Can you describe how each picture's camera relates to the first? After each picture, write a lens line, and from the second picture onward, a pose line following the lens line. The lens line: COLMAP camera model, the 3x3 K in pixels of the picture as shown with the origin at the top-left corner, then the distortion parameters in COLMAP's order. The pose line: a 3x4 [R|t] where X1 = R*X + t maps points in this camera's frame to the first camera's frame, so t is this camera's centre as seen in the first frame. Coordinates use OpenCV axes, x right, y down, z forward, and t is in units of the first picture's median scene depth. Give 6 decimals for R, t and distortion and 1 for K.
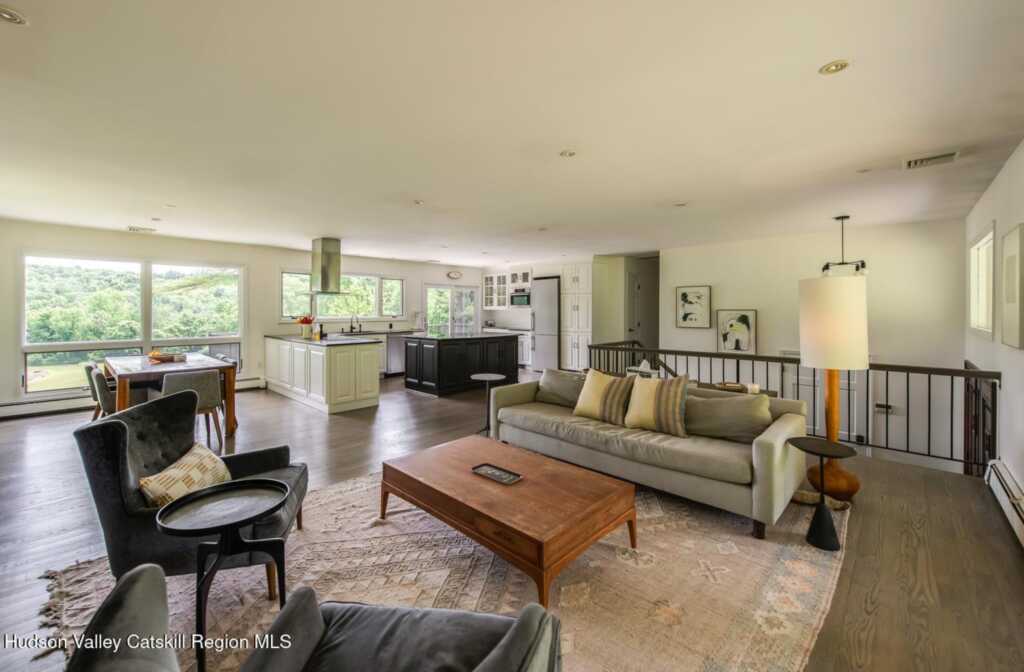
lens RADIAL K [[426.6, 0, 515.8], [0, 426.6, 317.7], [0, 0, 1]] dist [-0.000325, -0.000074]
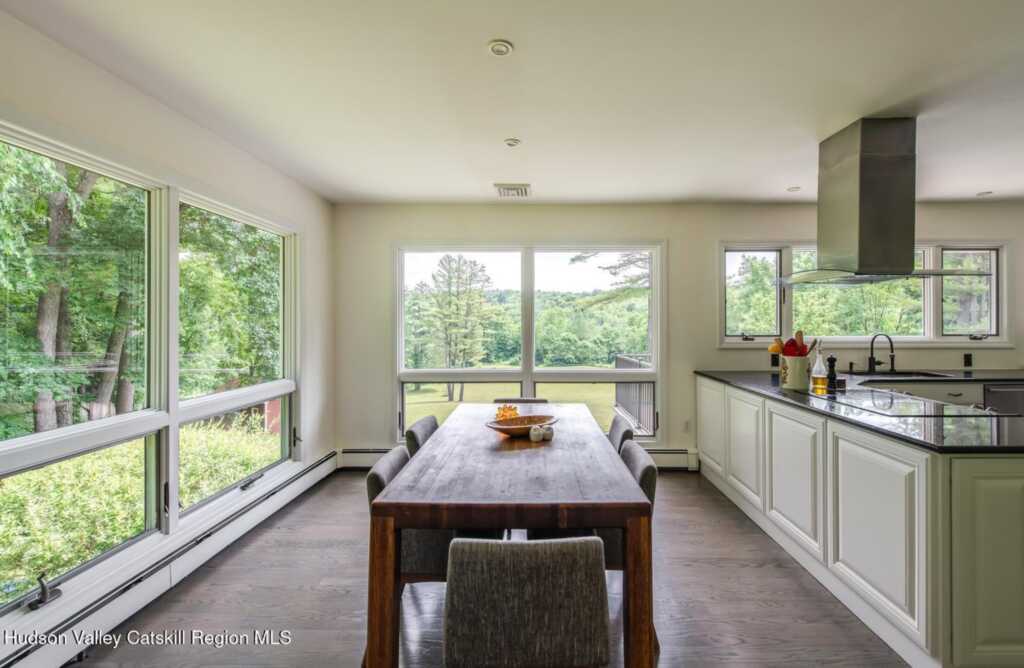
lens RADIAL K [[426.6, 0, 515.8], [0, 426.6, 315.7], [0, 0, 1]] dist [-0.000325, -0.000074]
pose [[0.642187, -0.017786, -0.766342, -0.107417], [-0.009420, 0.999472, -0.031091, -0.002894], [0.766490, 0.027185, 0.641680, 0.161125]]
